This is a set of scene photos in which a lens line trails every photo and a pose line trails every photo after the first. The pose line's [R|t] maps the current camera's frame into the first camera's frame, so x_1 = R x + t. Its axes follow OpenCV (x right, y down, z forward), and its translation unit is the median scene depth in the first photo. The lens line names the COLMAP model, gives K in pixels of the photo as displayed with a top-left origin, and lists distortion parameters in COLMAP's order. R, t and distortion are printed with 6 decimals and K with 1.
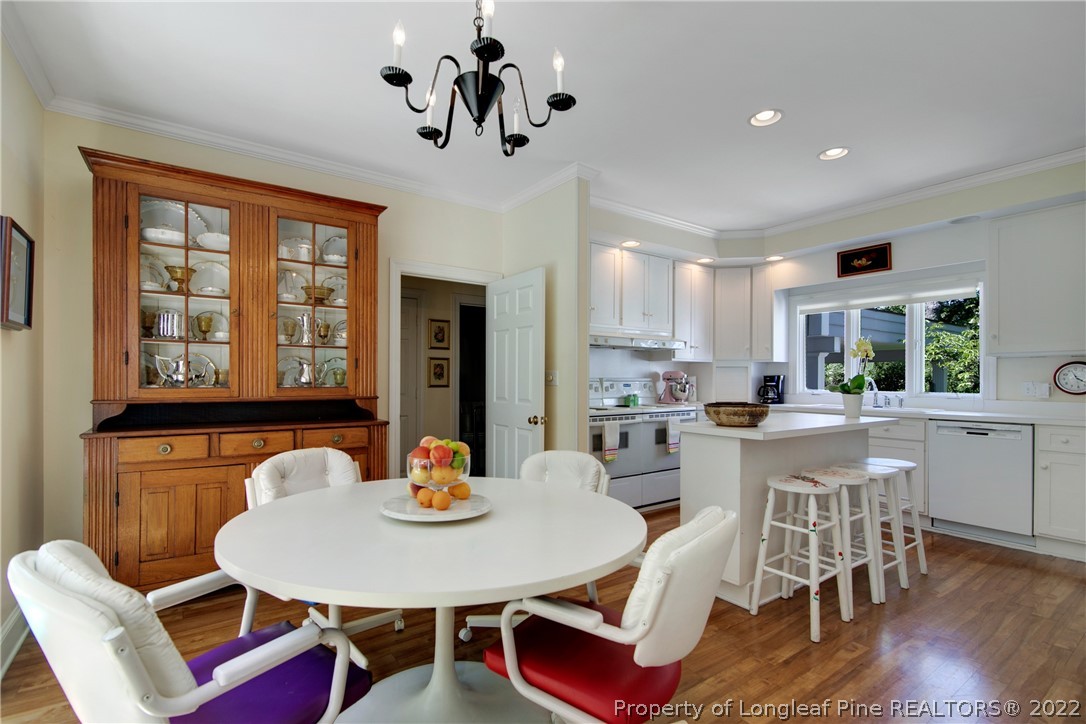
lens RADIAL K [[511.9, 0, 541.6], [0, 511.9, 384.3], [0, 0, 1]] dist [-0.000823, -0.000141]
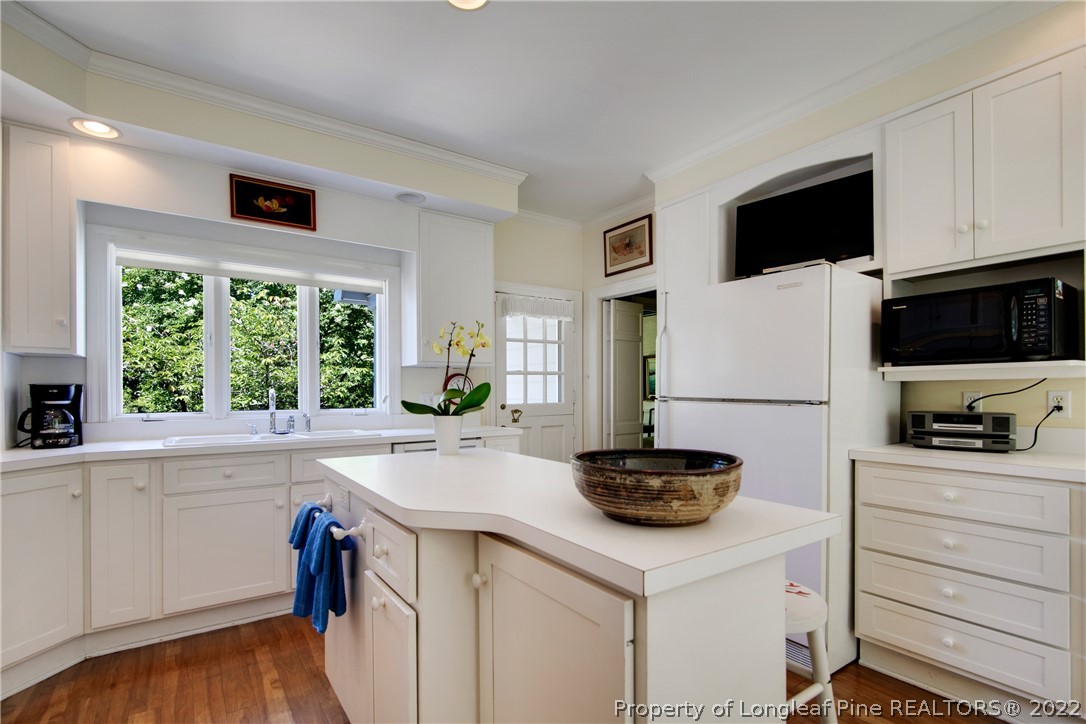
lens RADIAL K [[511.9, 0, 541.6], [0, 511.9, 384.3], [0, 0, 1]] dist [-0.000823, -0.000141]
pose [[0.012998, 0.004921, 0.999903, 0.005240], [0.010096, 0.999936, -0.005052, -0.011088], [-0.999865, 0.010161, 0.012948, 0.574188]]
